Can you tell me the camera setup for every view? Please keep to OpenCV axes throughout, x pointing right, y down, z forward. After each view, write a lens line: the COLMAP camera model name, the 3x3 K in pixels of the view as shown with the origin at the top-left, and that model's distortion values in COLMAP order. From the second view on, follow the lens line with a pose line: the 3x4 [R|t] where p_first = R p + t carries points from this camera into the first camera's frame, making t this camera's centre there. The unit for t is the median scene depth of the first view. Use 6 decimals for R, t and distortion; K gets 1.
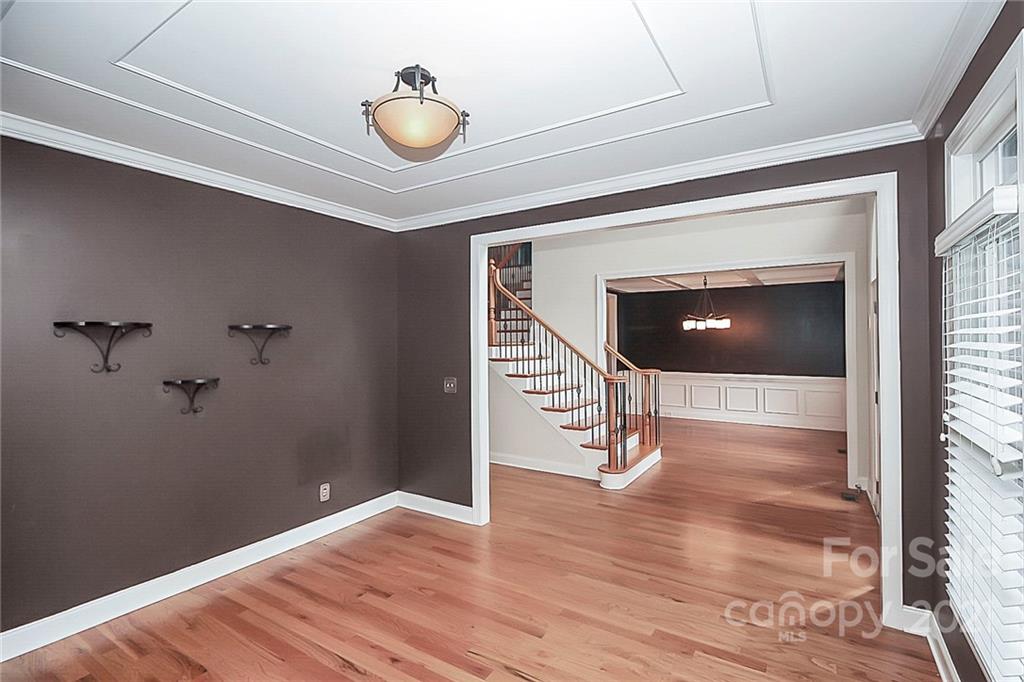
lens RADIAL K [[484.6, 0, 512.0], [0, 484.6, 341.0], [0, 0, 1]] dist [-0.001171, 0.000064]
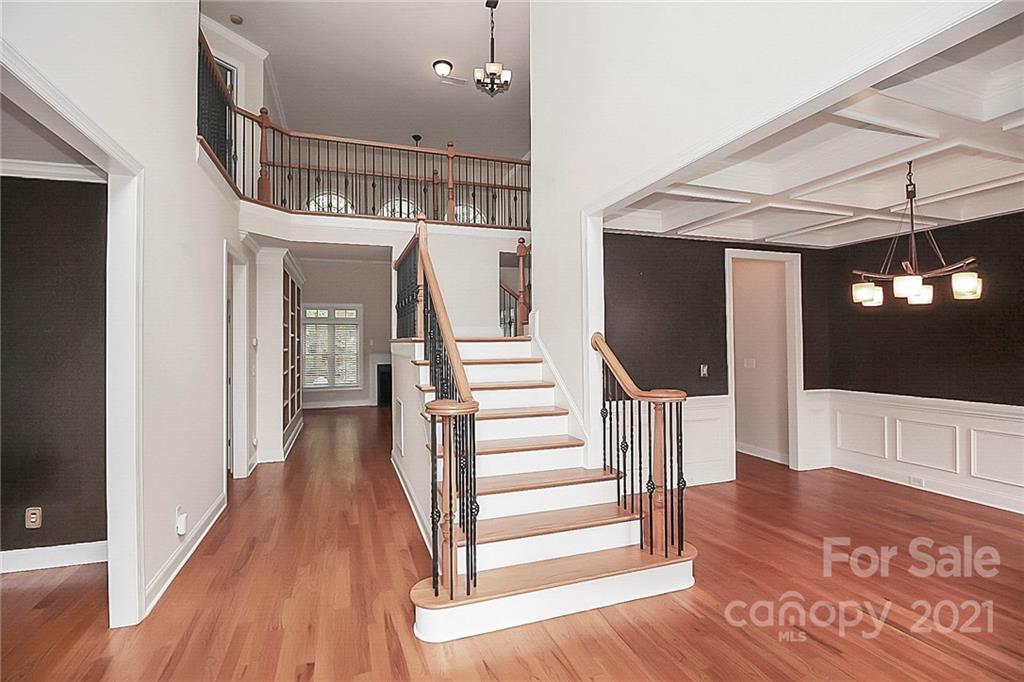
lens RADIAL K [[475.5, 0, 512.4], [0, 475.5, 334.2], [0, 0, 1]] dist [0.000455, -0.017390]
pose [[0.783439, -0.010719, -0.621376, 0.624889], [0.004056, 0.999918, -0.012136, 0.009179], [0.621455, 0.006987, 0.783419, 0.736614]]
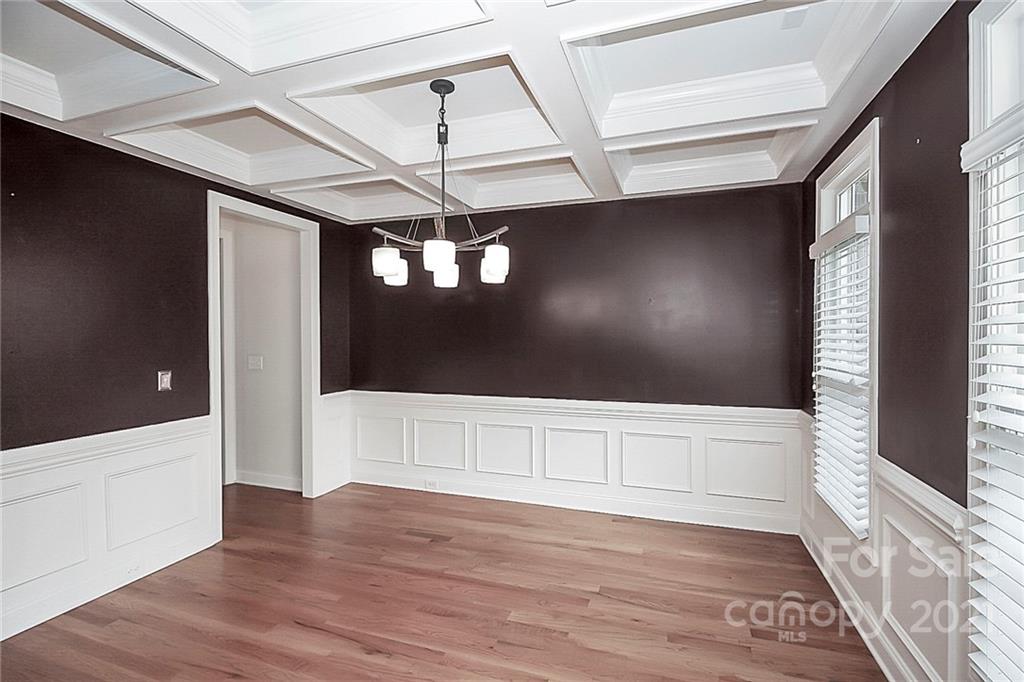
lens RADIAL K [[475.5, 0, 512.4], [0, 475.5, 334.2], [0, 0, 1]] dist [0.000455, -0.017390]
pose [[0.973295, 0.003593, 0.229531, 0.612279], [-0.003682, 0.999993, -0.000043, 0.014275], [-0.229529, -0.000803, 0.973301, 1.097333]]
